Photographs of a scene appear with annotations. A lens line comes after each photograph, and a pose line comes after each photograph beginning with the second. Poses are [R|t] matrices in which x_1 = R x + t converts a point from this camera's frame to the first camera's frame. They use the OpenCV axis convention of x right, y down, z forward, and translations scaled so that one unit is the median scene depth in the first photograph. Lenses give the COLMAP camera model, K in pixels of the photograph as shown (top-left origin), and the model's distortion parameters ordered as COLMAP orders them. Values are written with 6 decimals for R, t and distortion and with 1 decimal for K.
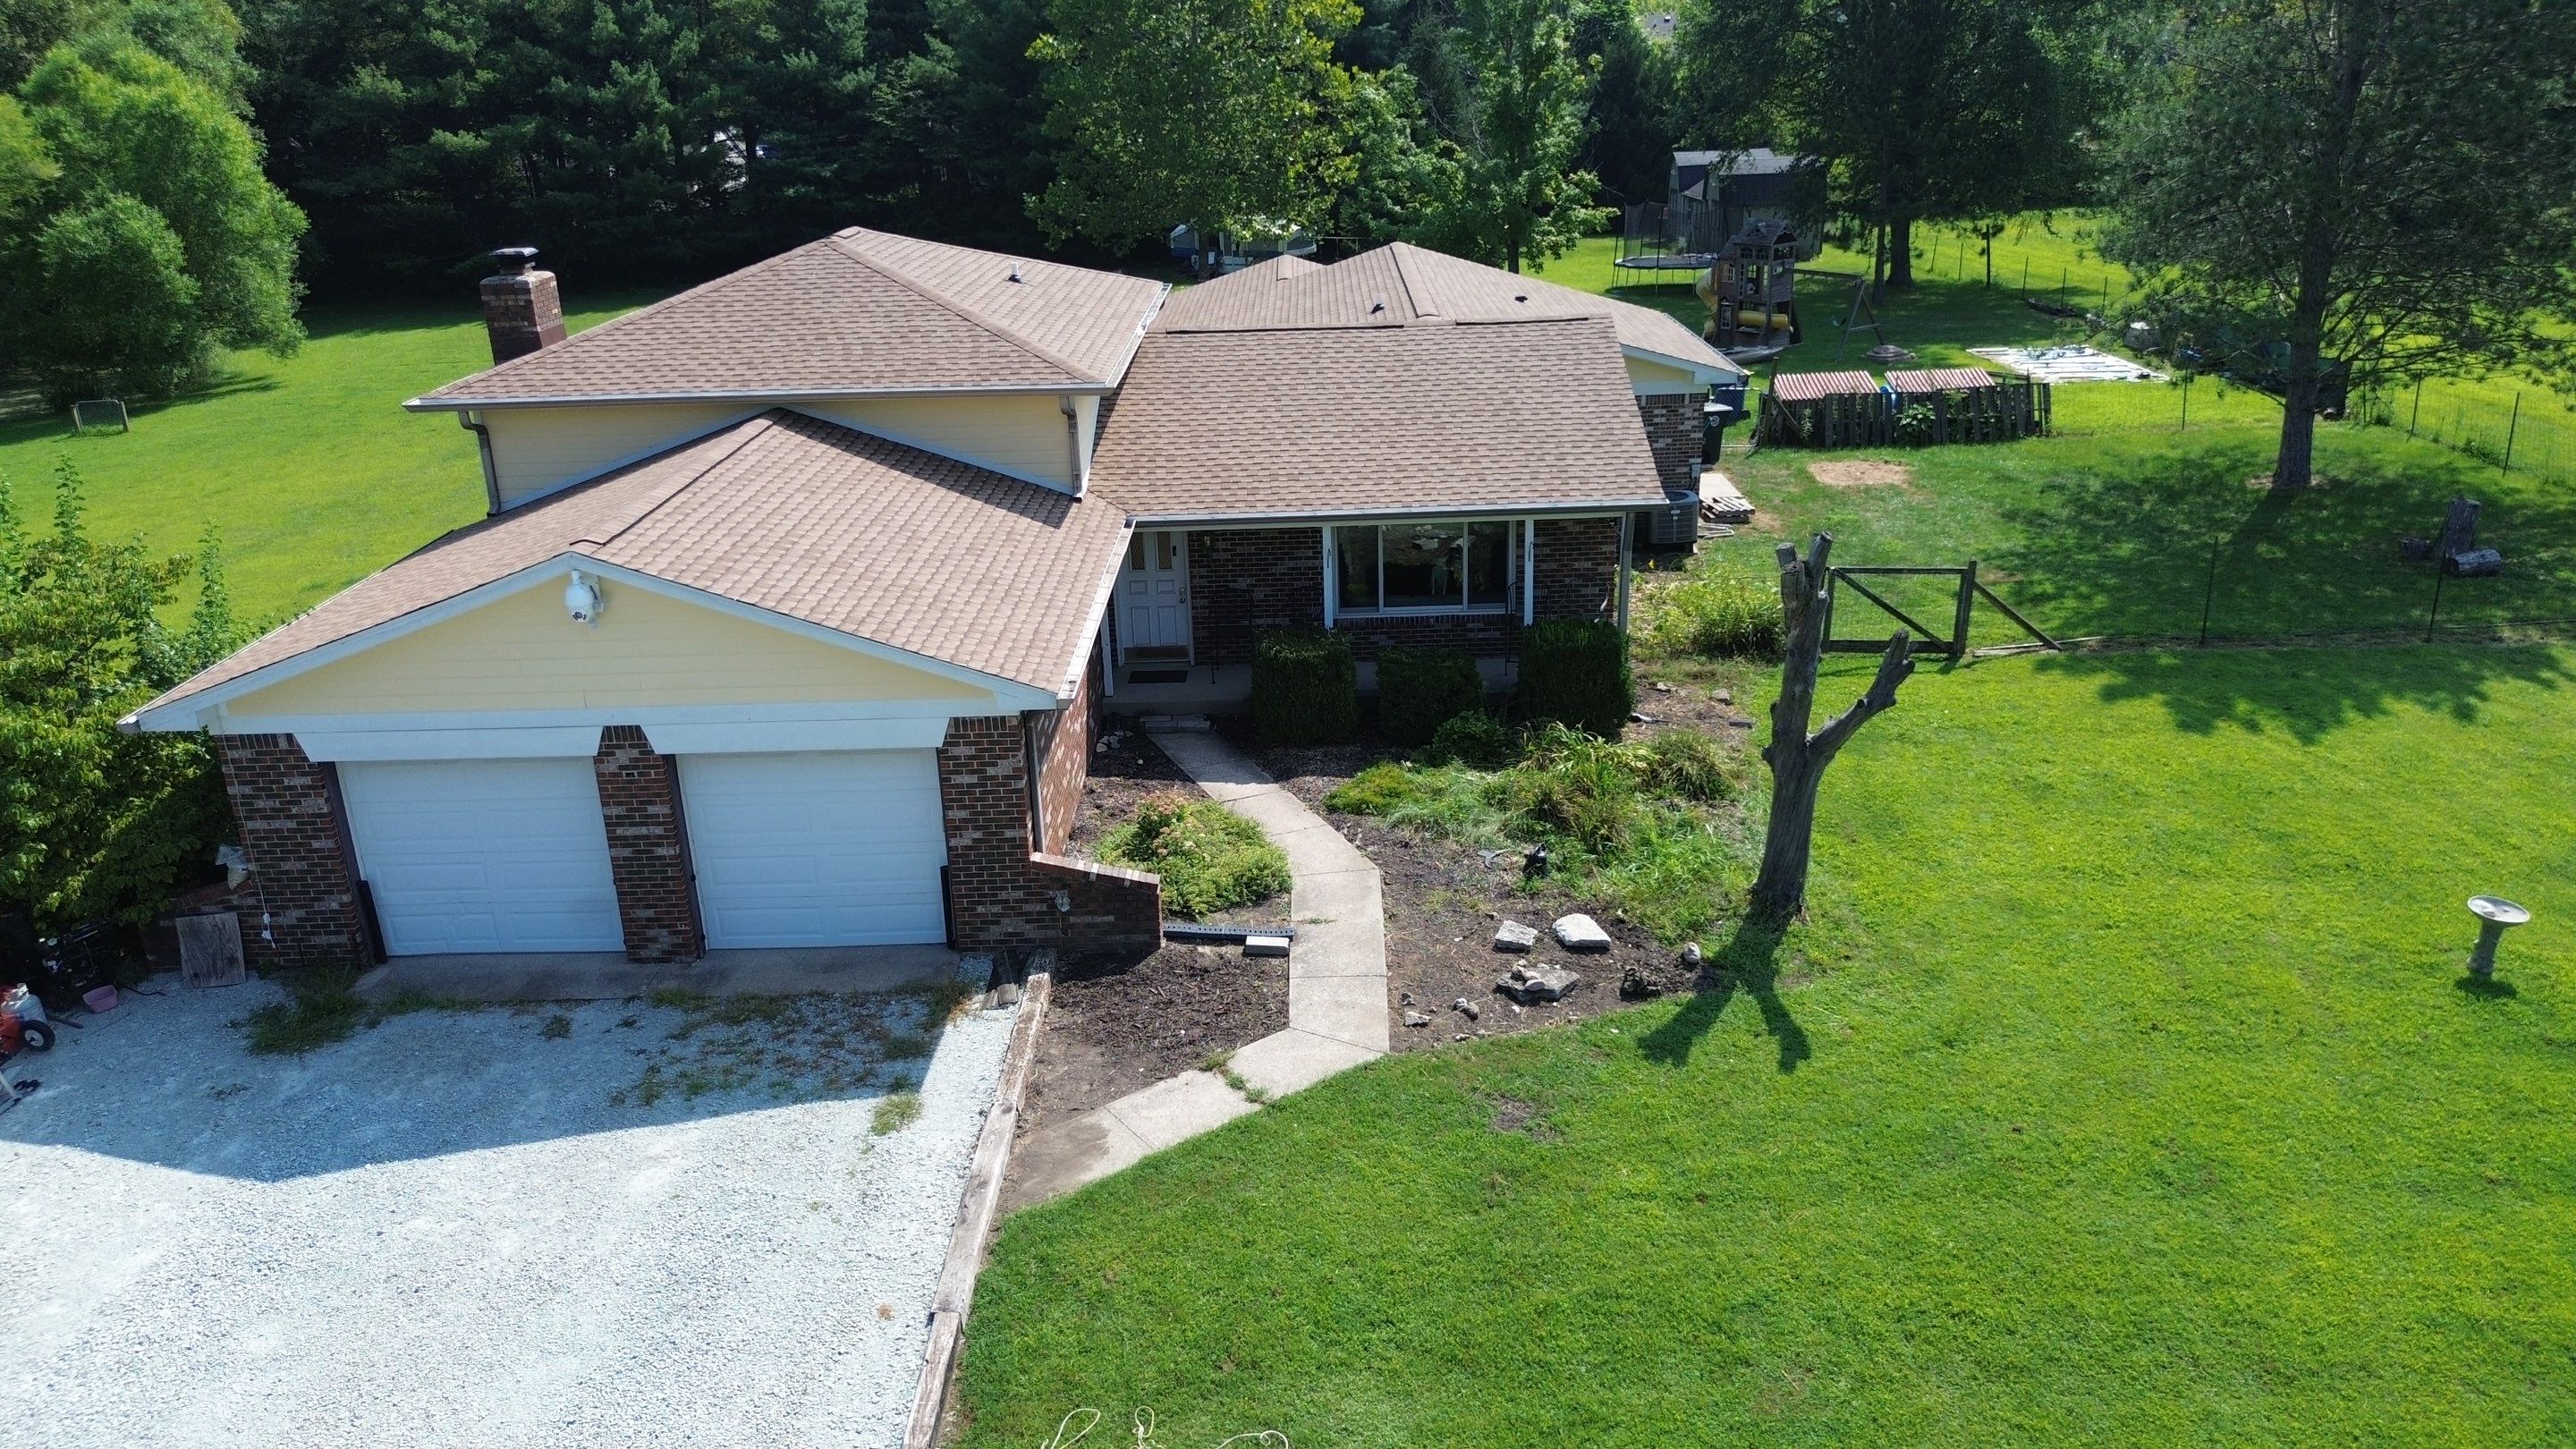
lens RADIAL K [[1830.8, 0, 1283.1], [0, 1830.8, 717.7], [0, 0, 1]] dist [0.064078, -0.064355]
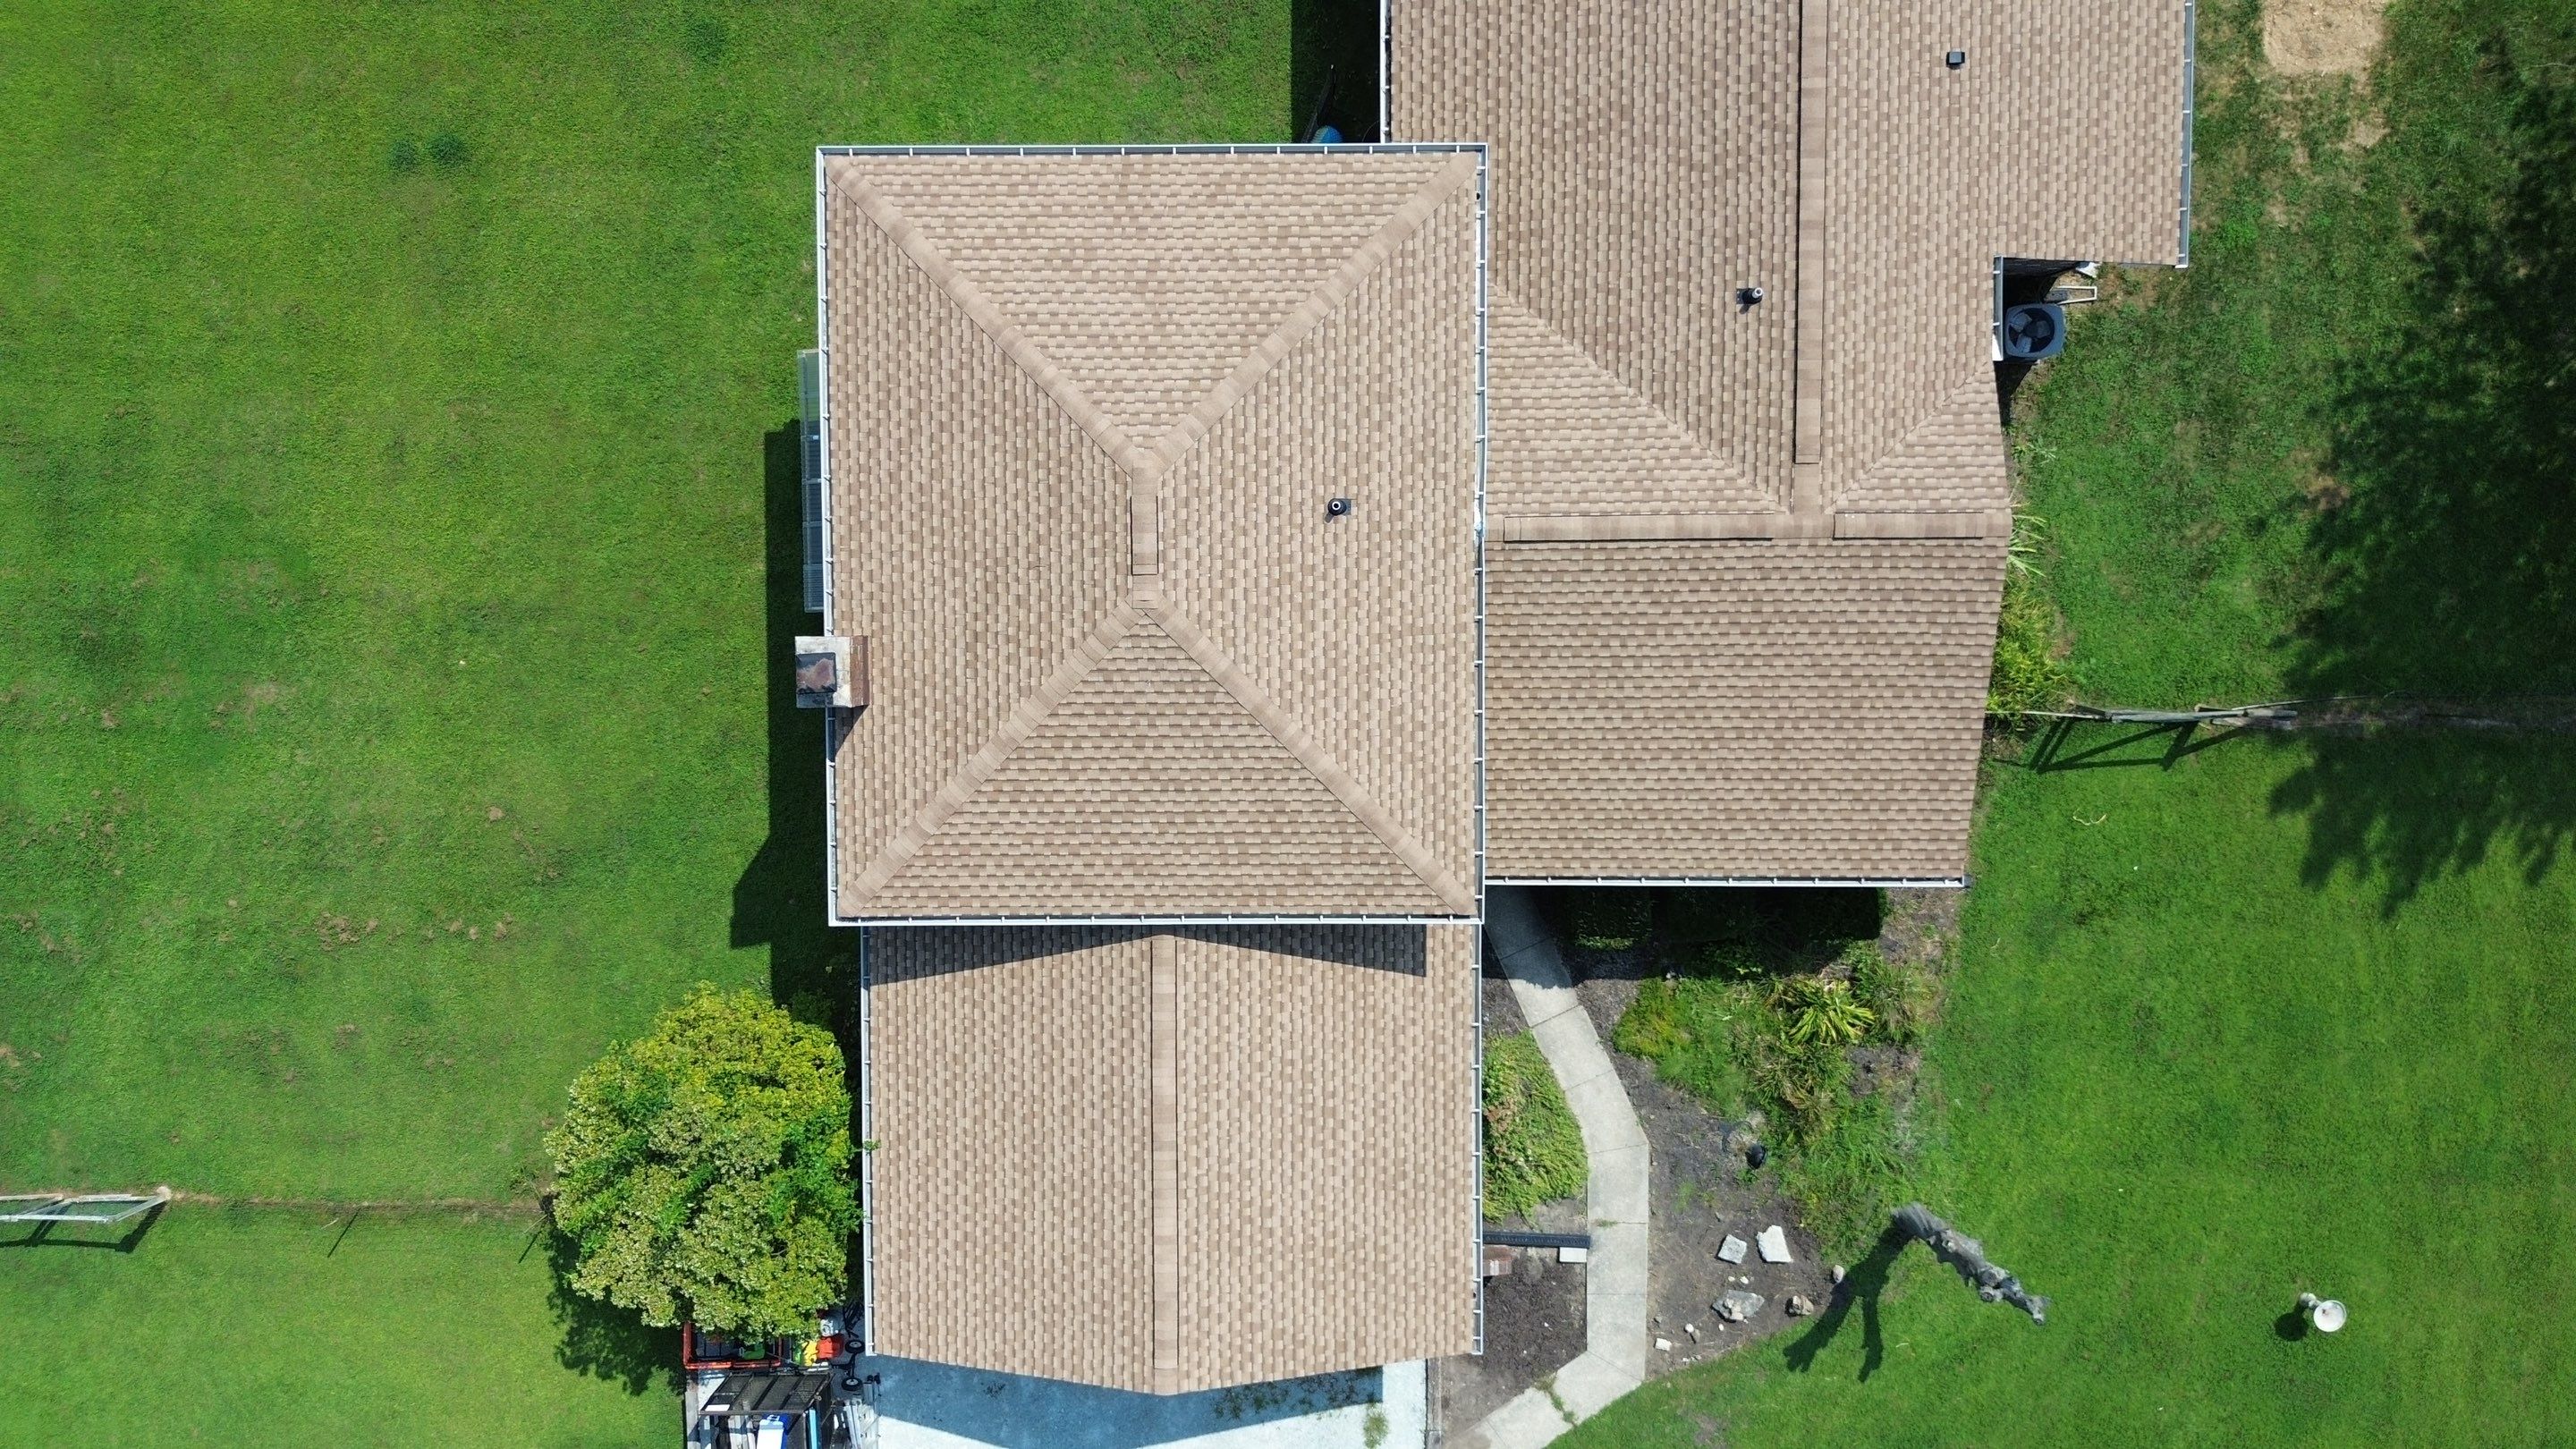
lens RADIAL K [[1830.8, 0, 1287.7], [0, 1830.8, 715.8], [0, 0, 1]] dist [0.064078, -0.064355]
pose [[0.999658, -0.015462, 0.021102, -0.218942], [-0.015435, 0.302680, 0.952967, -1.191493], [-0.021122, -0.952967, 0.302337, 0.754184]]
